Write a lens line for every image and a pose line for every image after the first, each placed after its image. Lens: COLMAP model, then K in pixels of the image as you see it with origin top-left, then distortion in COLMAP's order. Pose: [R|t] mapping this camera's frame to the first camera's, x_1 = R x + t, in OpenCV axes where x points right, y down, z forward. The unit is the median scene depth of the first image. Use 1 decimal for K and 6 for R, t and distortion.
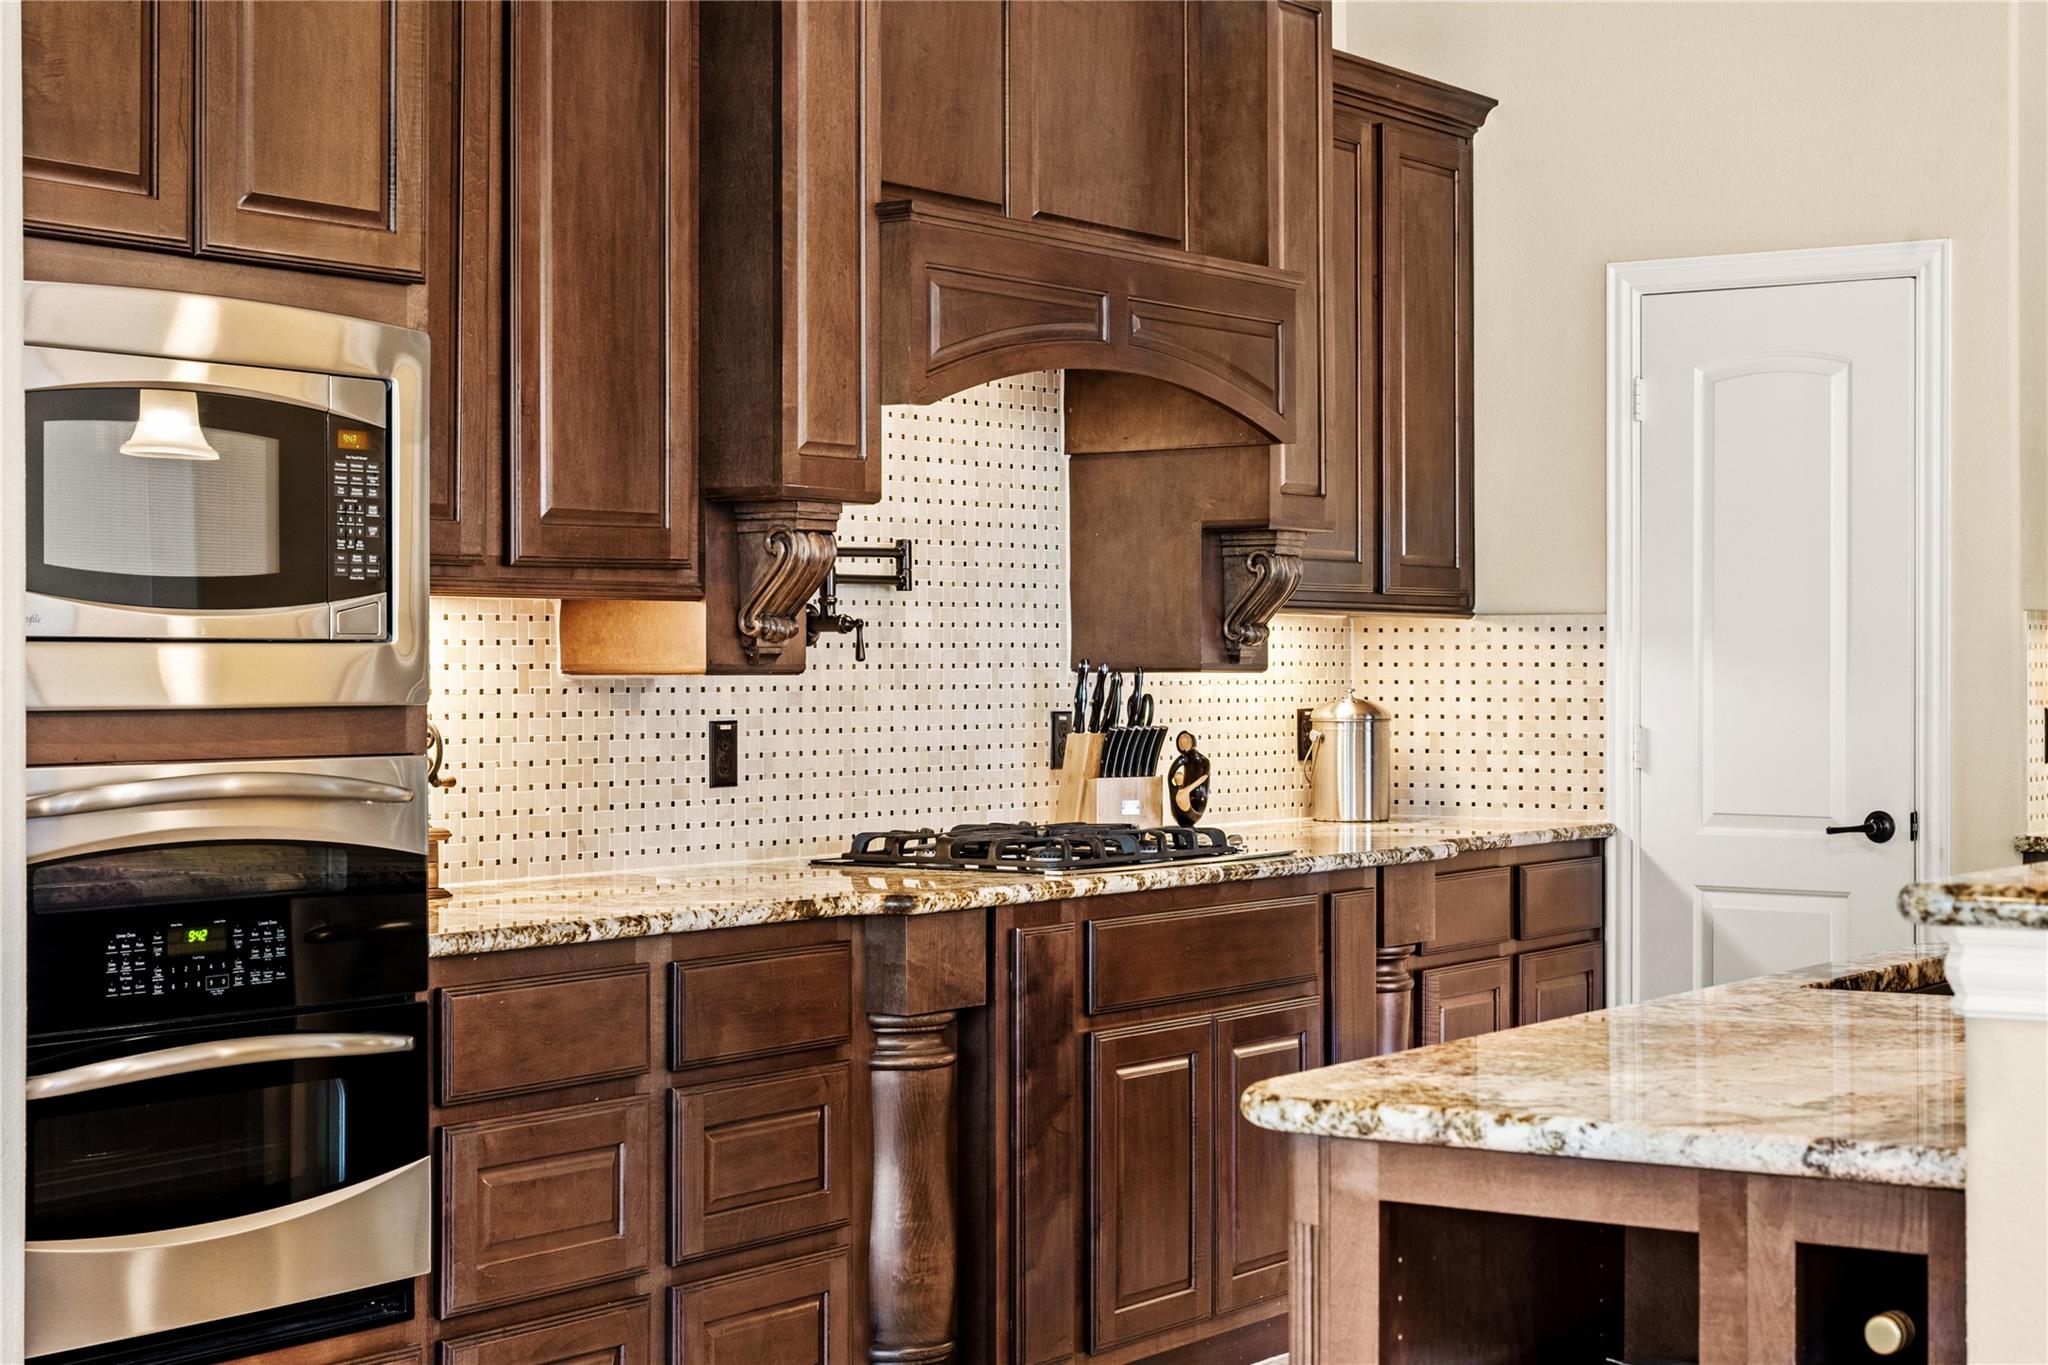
lens RADIAL K [[3335.4, 0, 1023.3], [0, 3335.4, 646.0], [0, 0, 1]] dist [0.009979, -0.089982]
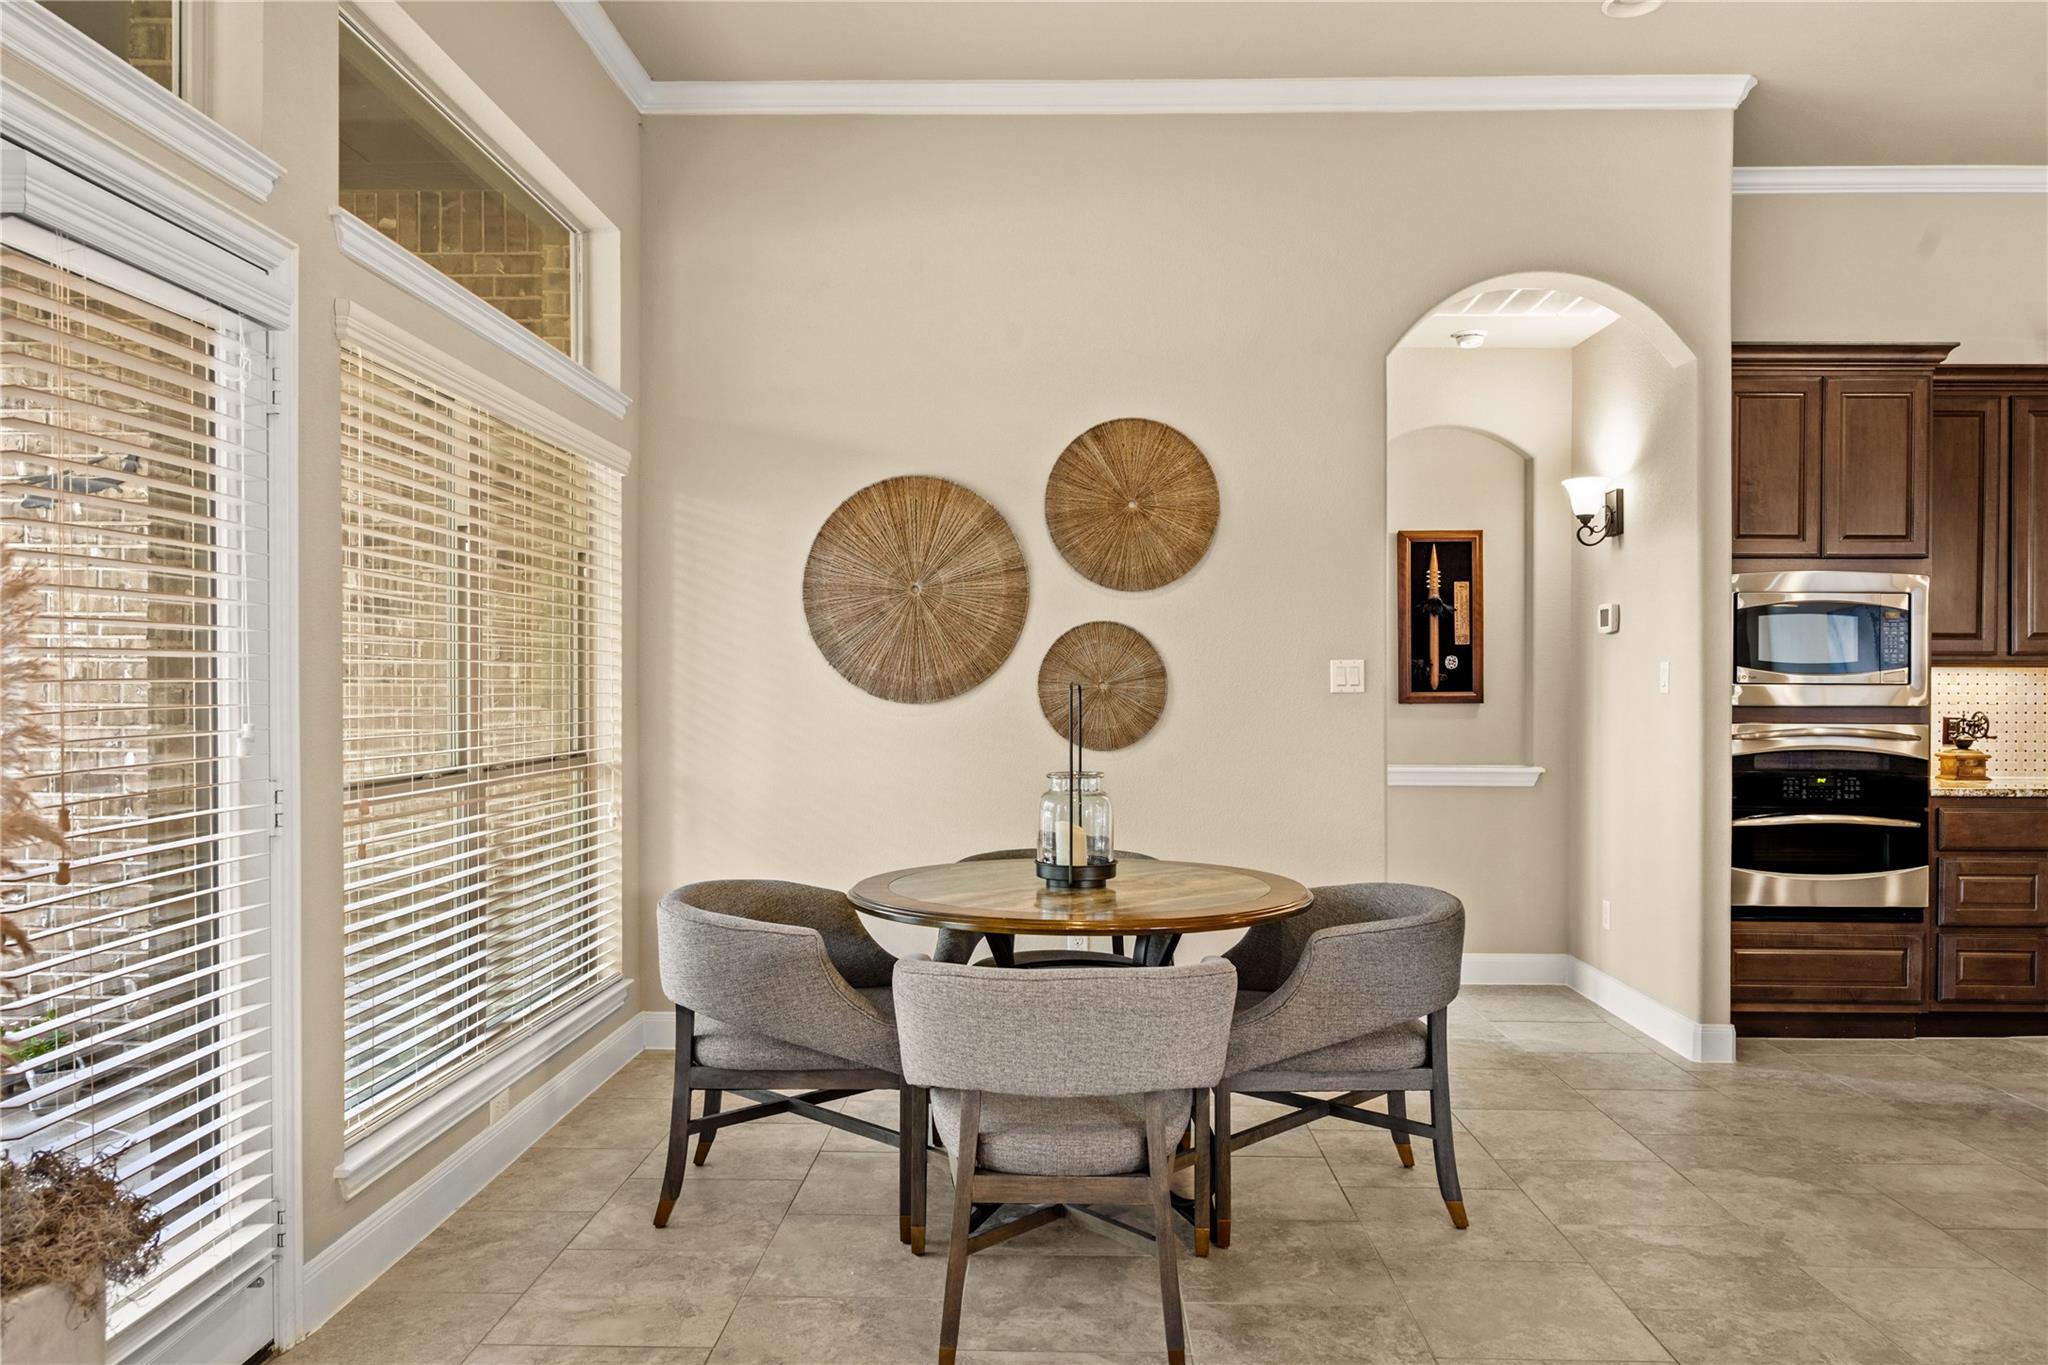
lens RADIAL K [[1395.2, 0, 1024.0], [0, 1395.2, 682.5], [0, 0, 1]] dist [-0.003106, -0.001671]
pose [[0.542947, -0.002010, -0.839764, 0.270594], [0.000676, 0.999998, -0.001957, -0.000706], [0.839766, 0.000495, 0.542948, -0.195078]]
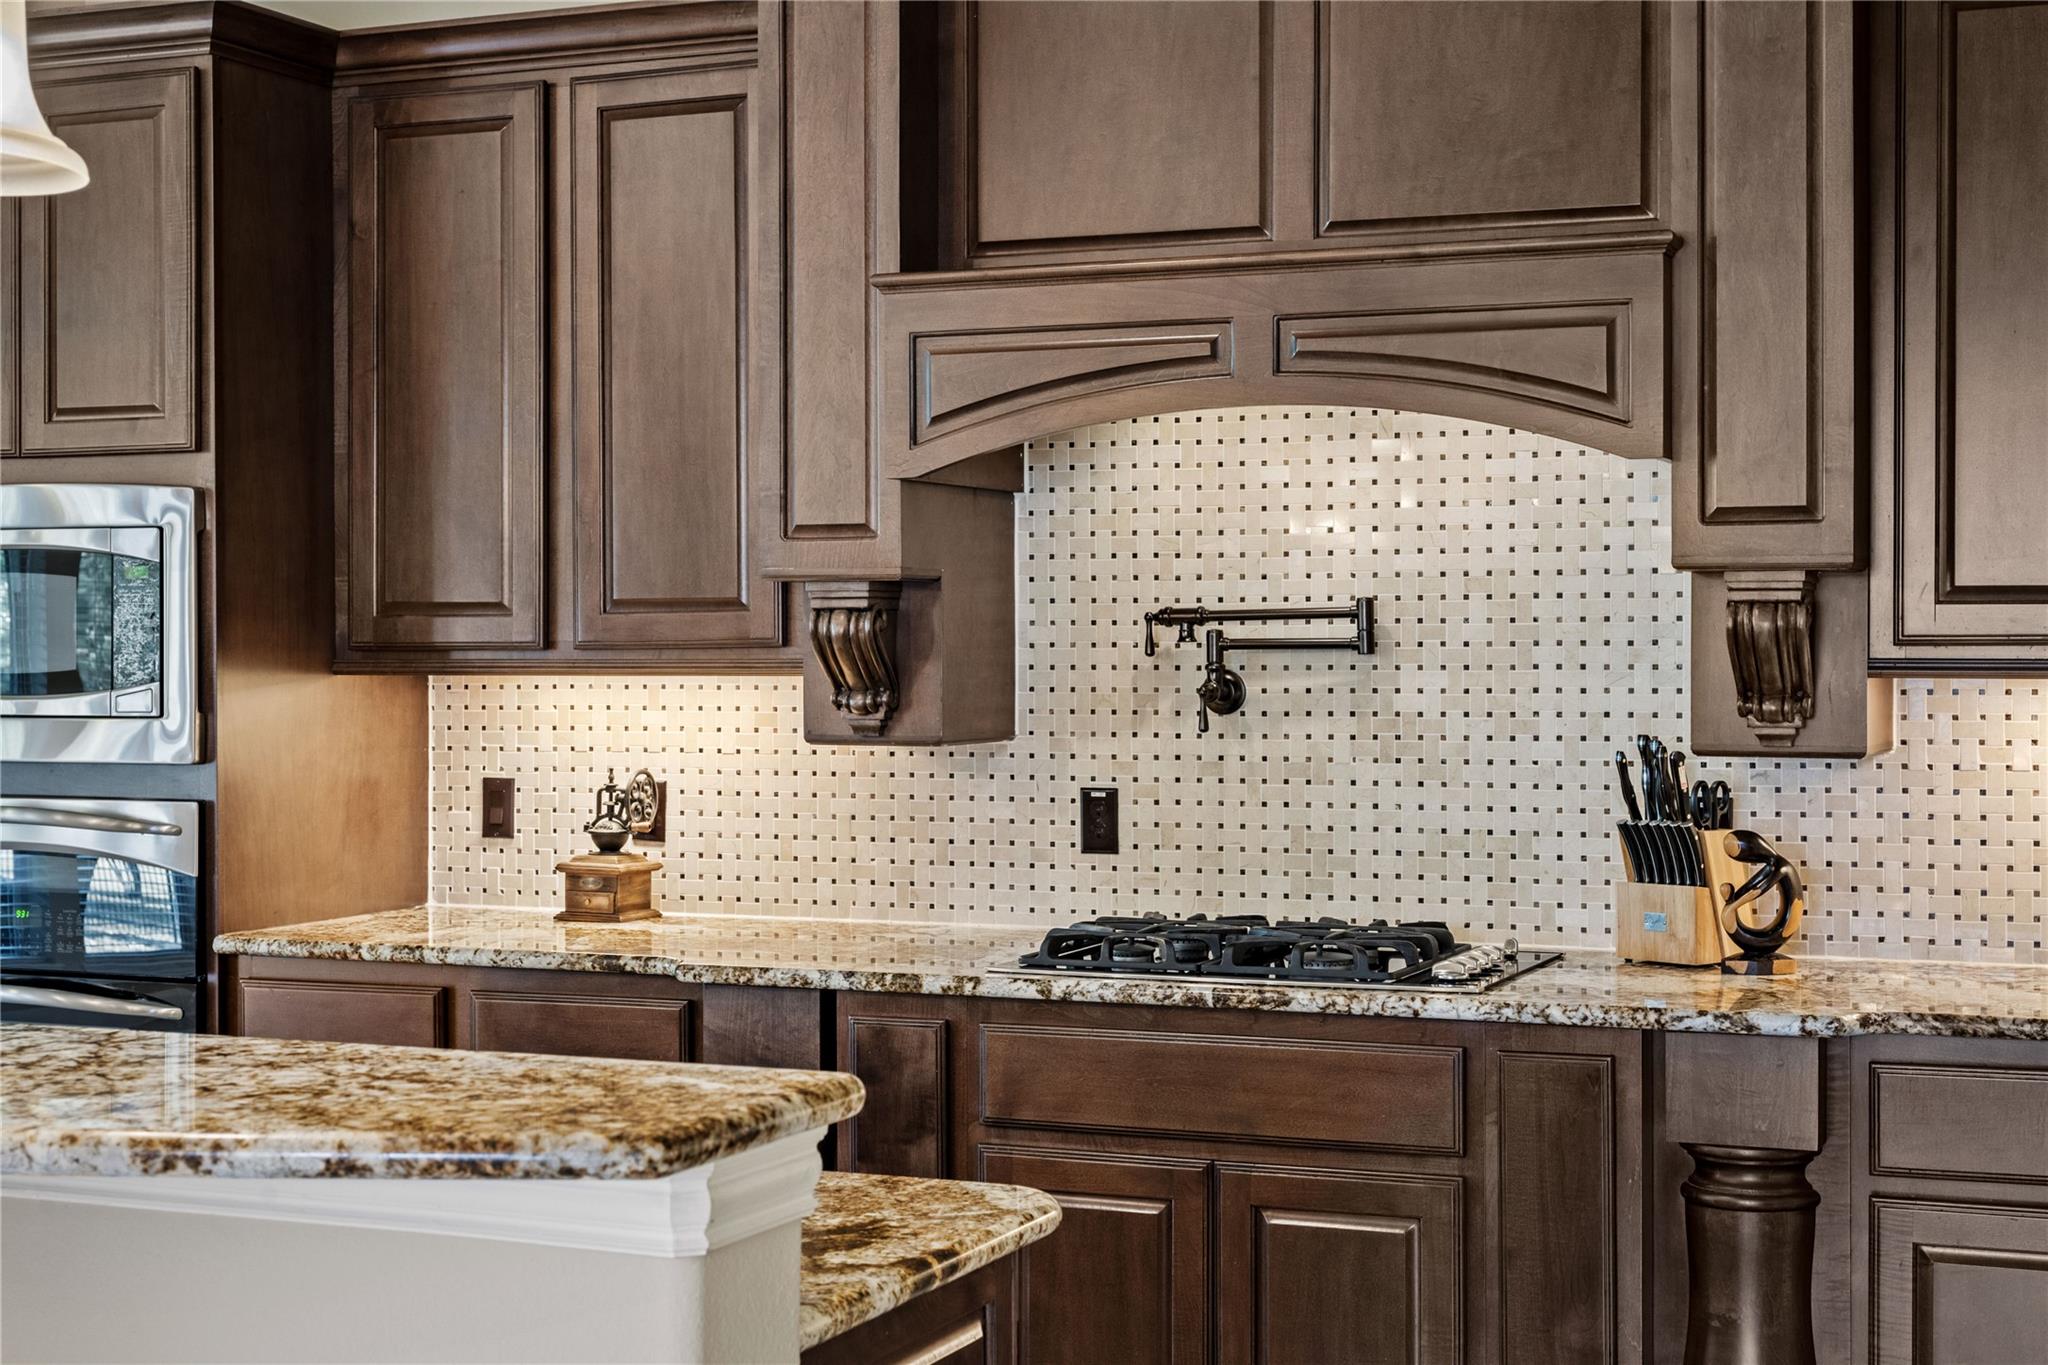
lens RADIAL K [[2948.2, 0, 1024.0], [0, 2948.2, 682.5], [0, 0, 1]] dist [0.008557, 0.080872]
pose [[0.205315, 0.014105, -0.978594, 0.717268], [0.006547, 0.999854, 0.015785, -0.021821], [0.978674, -0.009648, 0.205193, 0.736294]]
